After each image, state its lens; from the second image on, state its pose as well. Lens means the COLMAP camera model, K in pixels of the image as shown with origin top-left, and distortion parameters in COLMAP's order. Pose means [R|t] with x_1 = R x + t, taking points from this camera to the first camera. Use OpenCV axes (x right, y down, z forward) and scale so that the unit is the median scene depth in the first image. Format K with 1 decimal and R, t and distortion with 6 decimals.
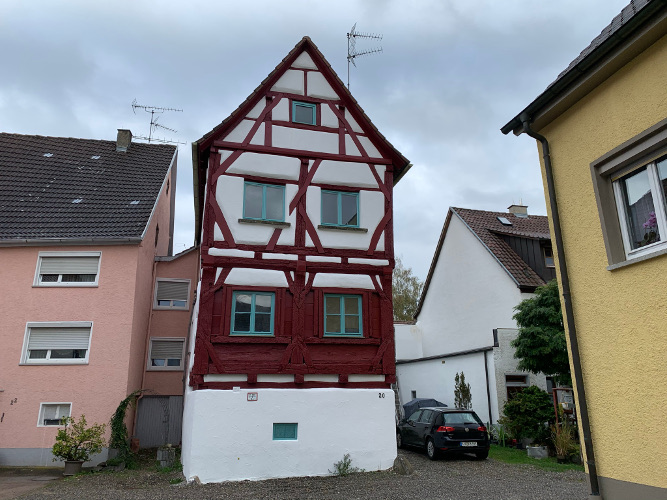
lens RADIAL K [[509.6, 0, 333.5], [0, 509.6, 250.0], [0, 0, 1]] dist [0.029730, -0.002914]
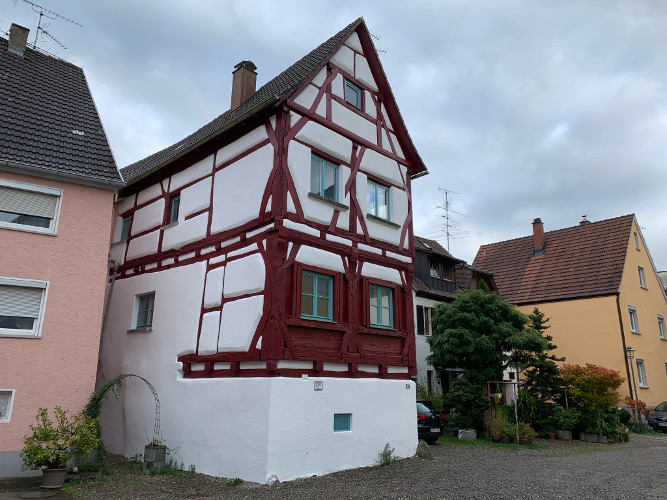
lens RADIAL K [[501.2, 0, 333.5], [0, 501.2, 250.0], [0, 0, 1]] dist [0.044015, -0.000679]
pose [[0.859892, 0.147013, 0.488848, -0.555592], [-0.157695, 0.987295, -0.019525, 0.050223], [-0.485508, -0.060300, 0.872150, 0.181230]]
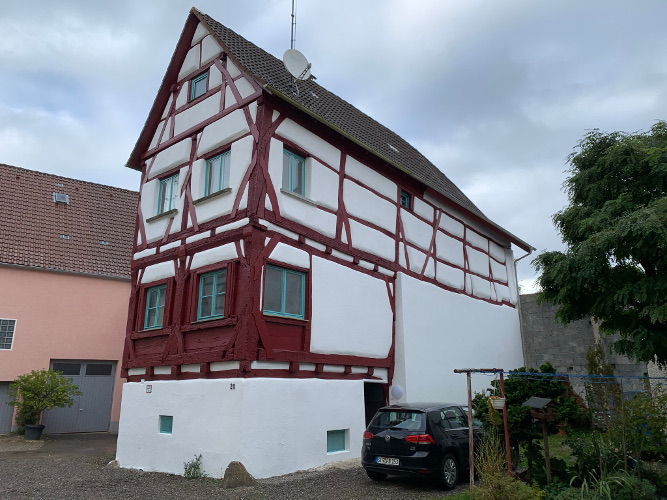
lens RADIAL K [[509.6, 0, 333.5], [0, 509.6, 250.0], [0, 0, 1]] dist [0.029730, -0.002914]
pose [[0.575054, -0.211501, -0.790304, 0.826544], [0.235389, 0.967931, -0.087761, 0.175390], [0.783521, -0.135561, 0.606398, 0.633289]]
